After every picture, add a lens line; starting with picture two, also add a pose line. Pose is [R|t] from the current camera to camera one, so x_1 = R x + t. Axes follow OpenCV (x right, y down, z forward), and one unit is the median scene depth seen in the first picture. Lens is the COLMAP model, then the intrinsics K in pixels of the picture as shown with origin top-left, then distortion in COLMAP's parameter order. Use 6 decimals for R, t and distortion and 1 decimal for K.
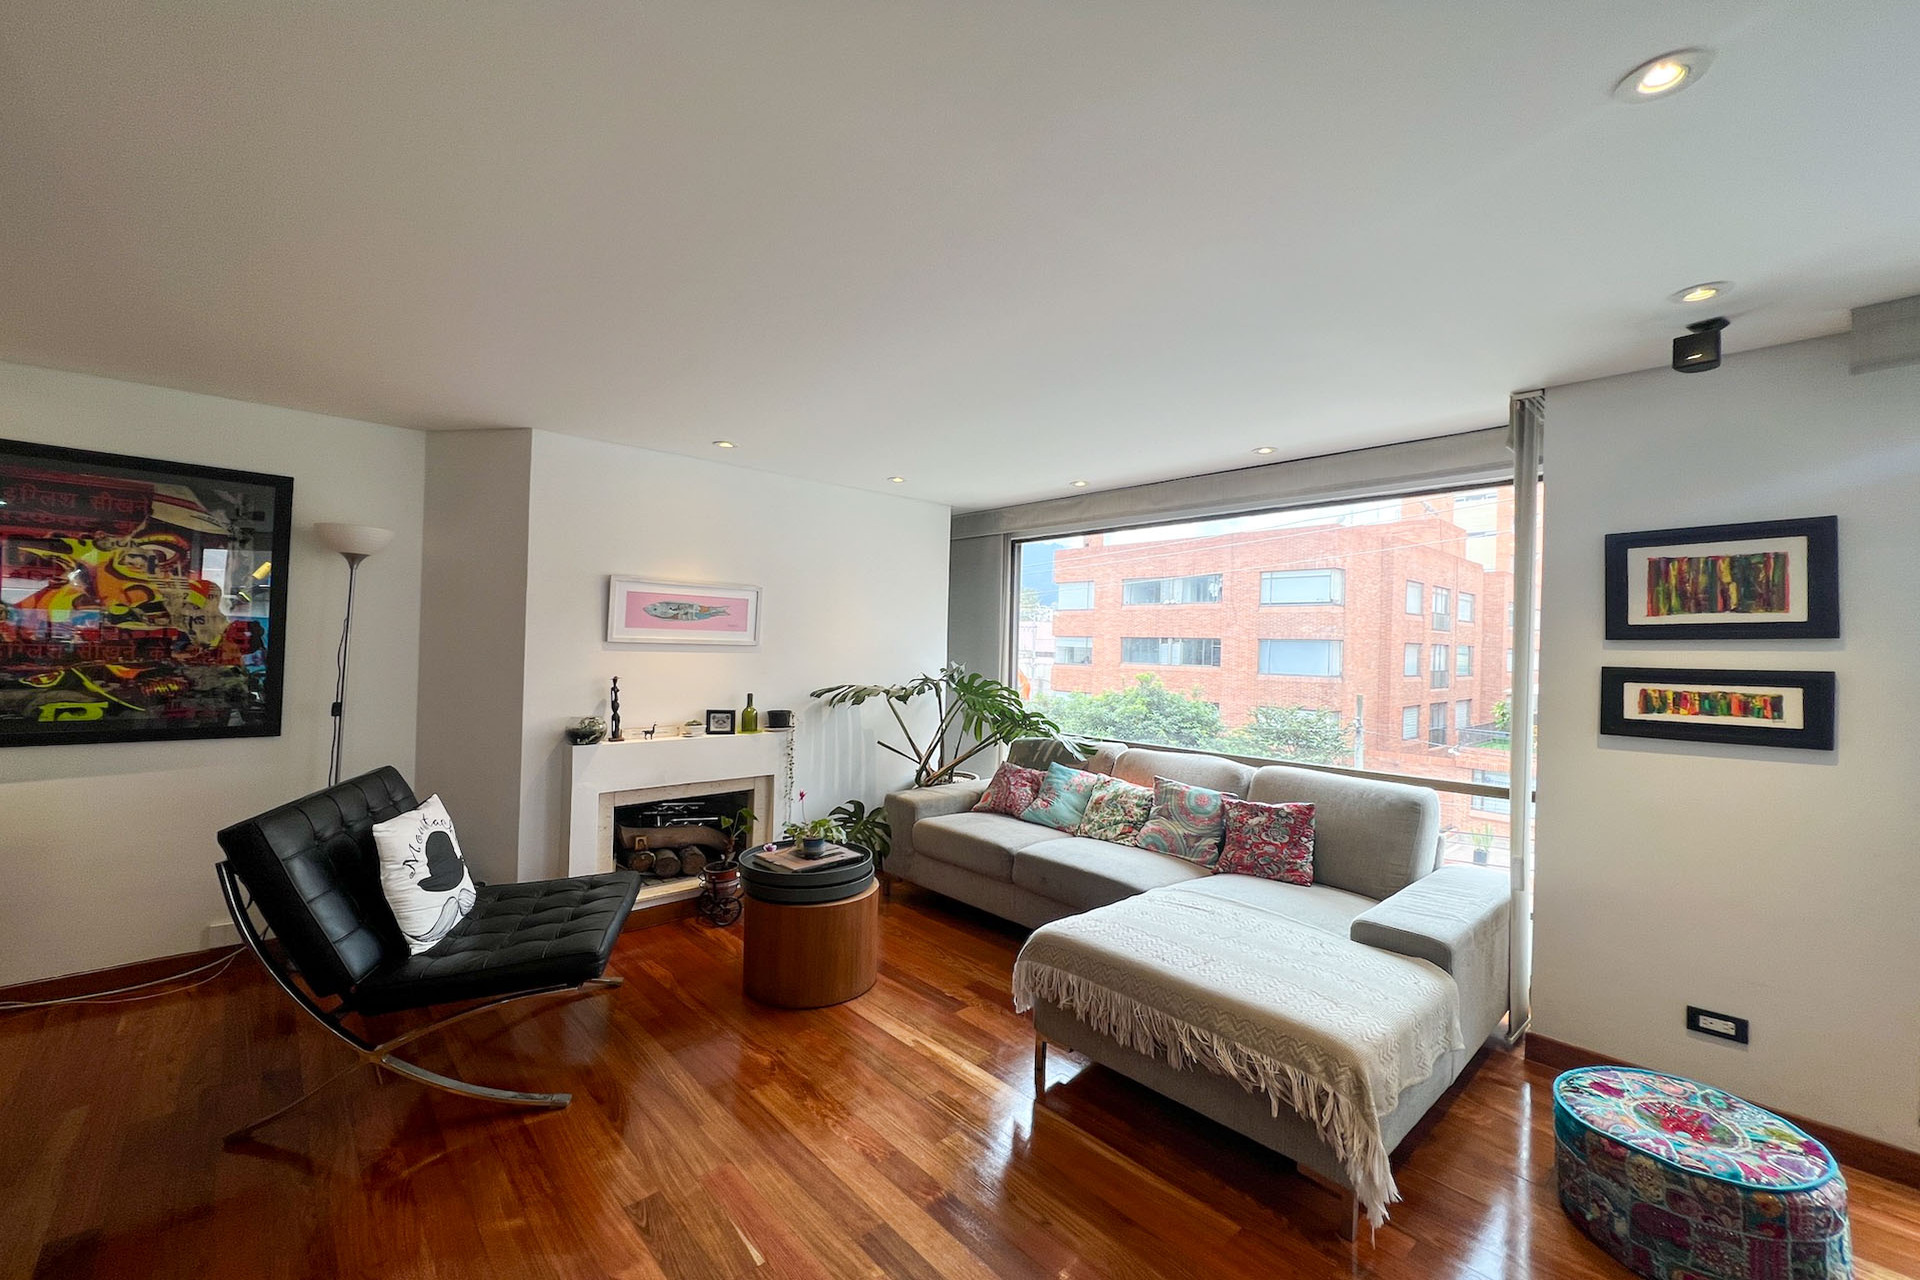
lens RADIAL K [[768.3, 0, 950.5], [0, 768.3, 634.5], [0, 0, 1]] dist [-0.001672, -0.000112]
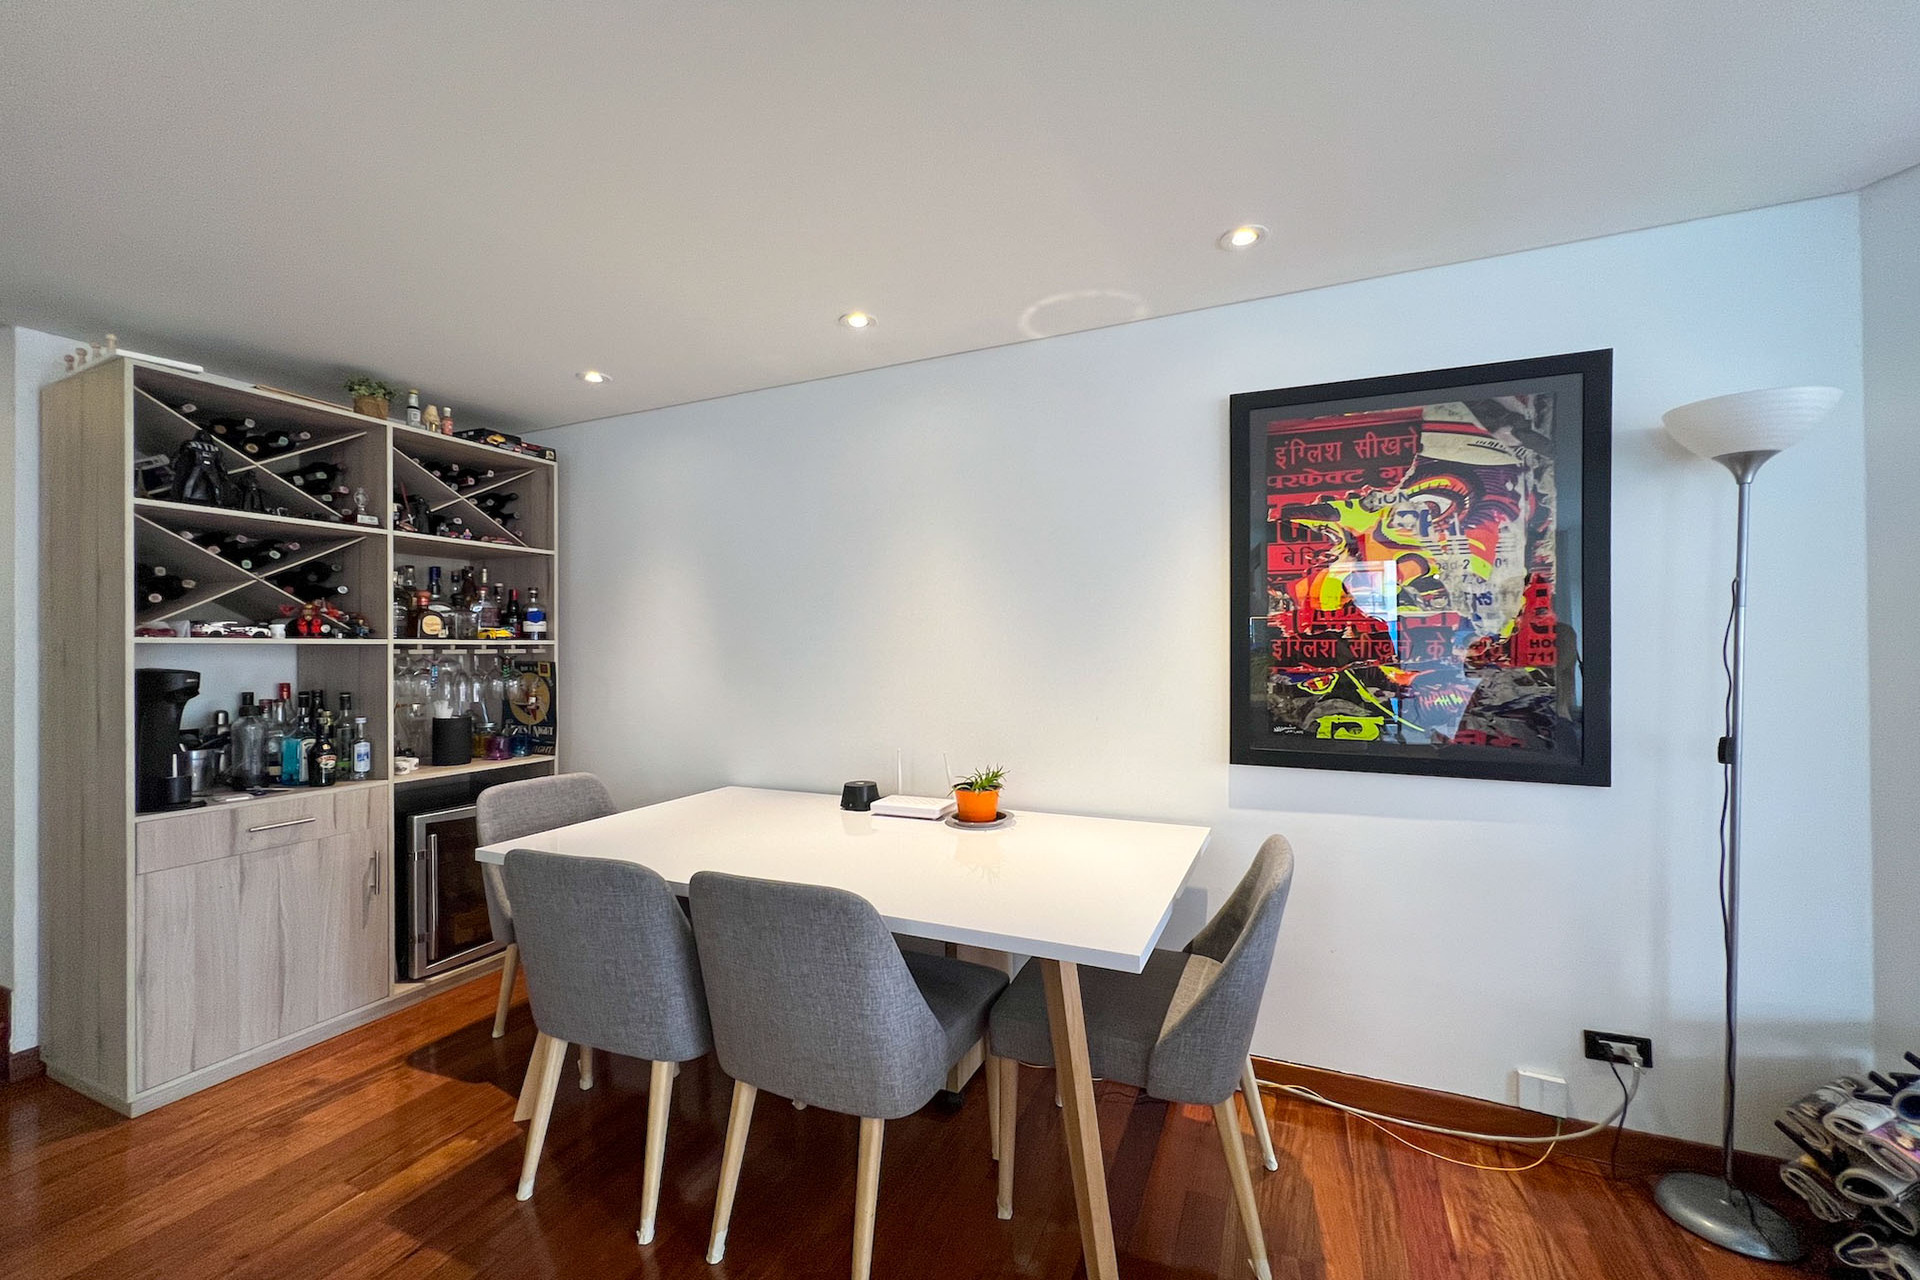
lens RADIAL K [[772.8, 0, 955.2], [0, 772.8, 642.5], [0, 0, 1]] dist [-0.000397, 0.000060]
pose [[0.400383, -0.029094, -0.915886, -0.566682], [0.030287, 0.999370, -0.018505, 0.017879], [0.915847, -0.020330, 0.401011, 0.320640]]
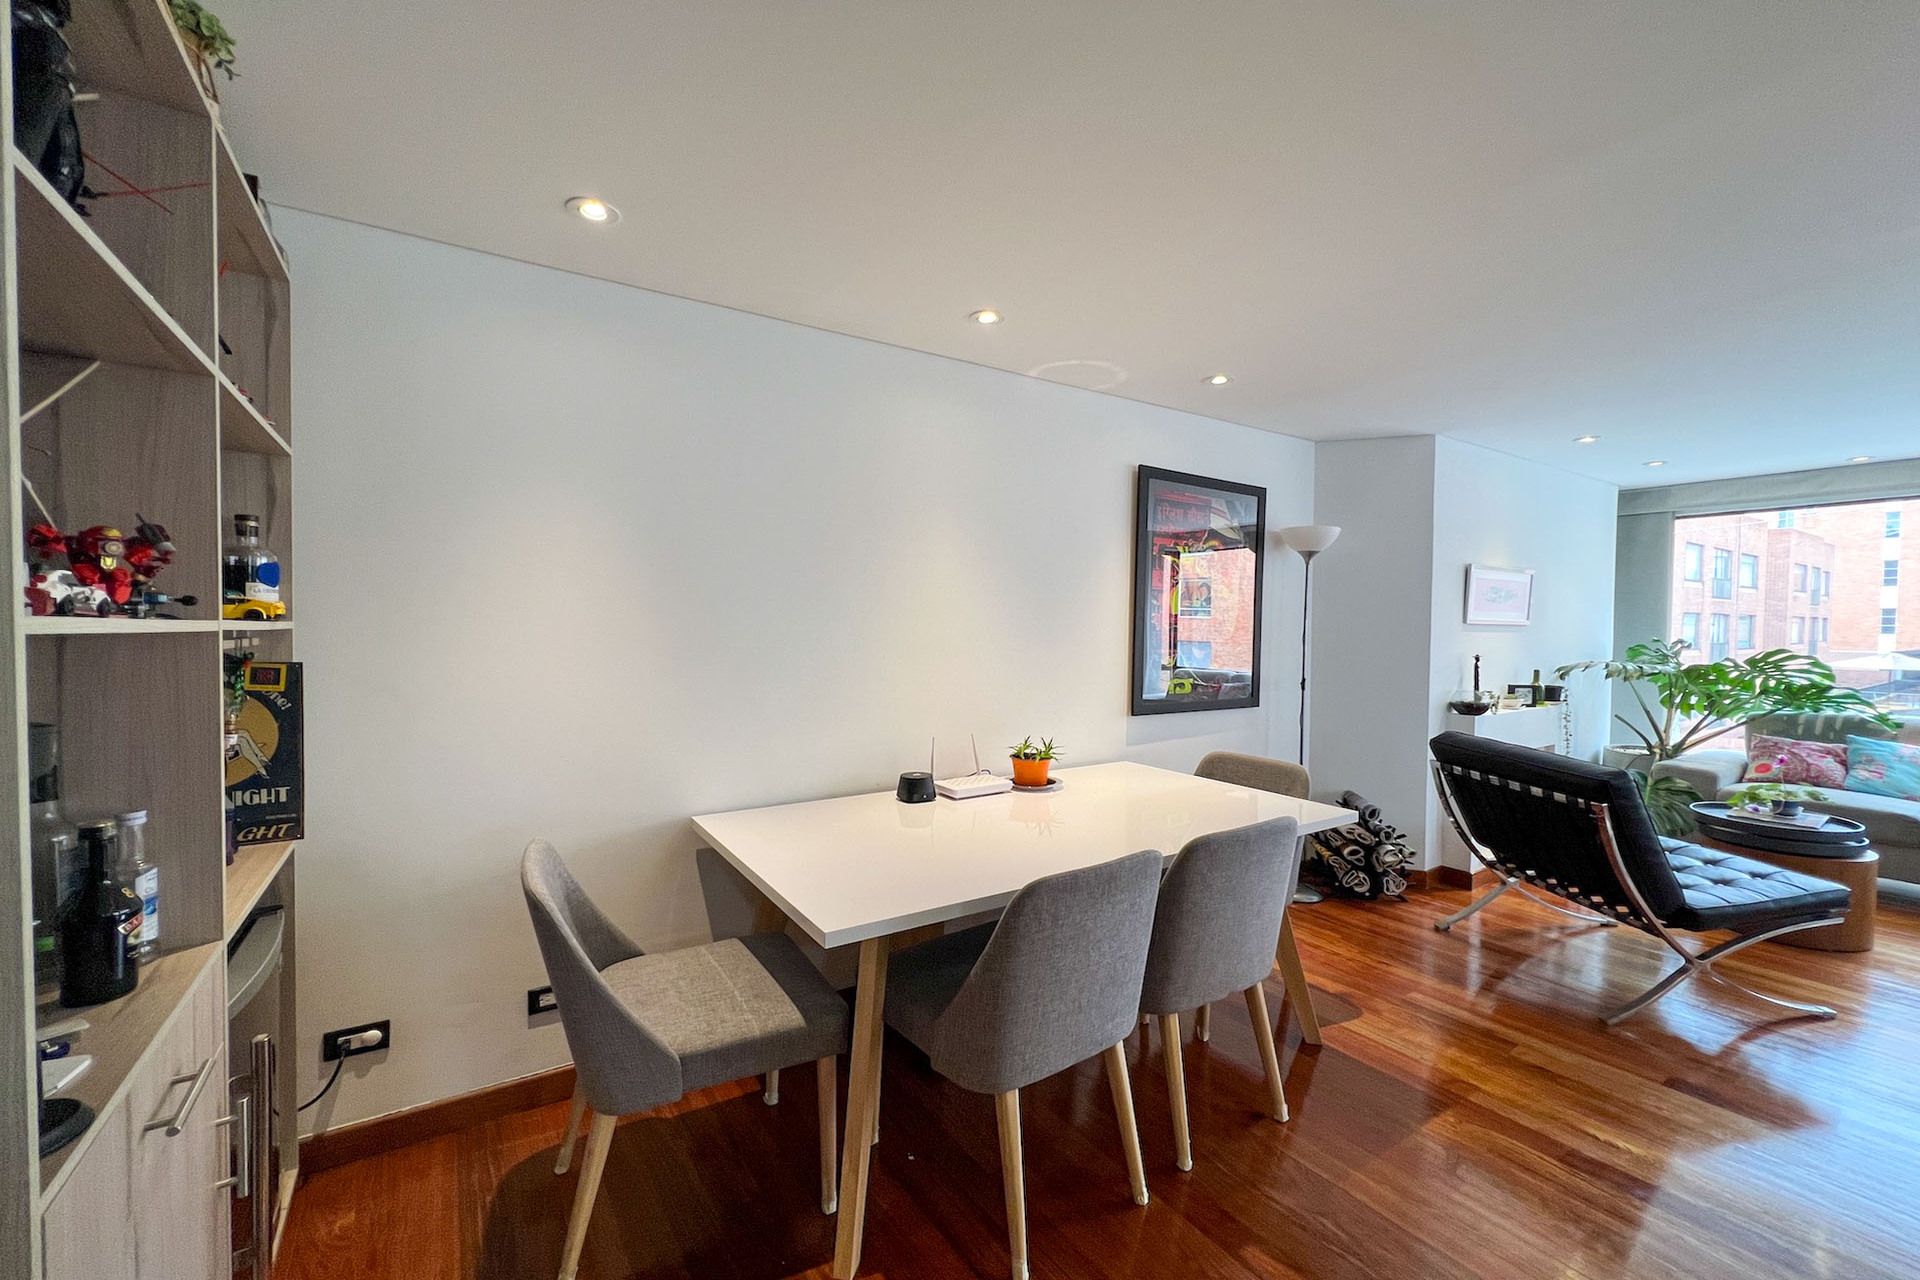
lens RADIAL K [[772.8, 0, 955.2], [0, 772.8, 642.5], [0, 0, 1]] dist [-0.000397, 0.000060]
pose [[0.987908, -0.012281, -0.154557, -1.245930], [0.017948, 0.999215, 0.035324, -0.019681], [0.154002, -0.037671, 0.987352, -0.273432]]
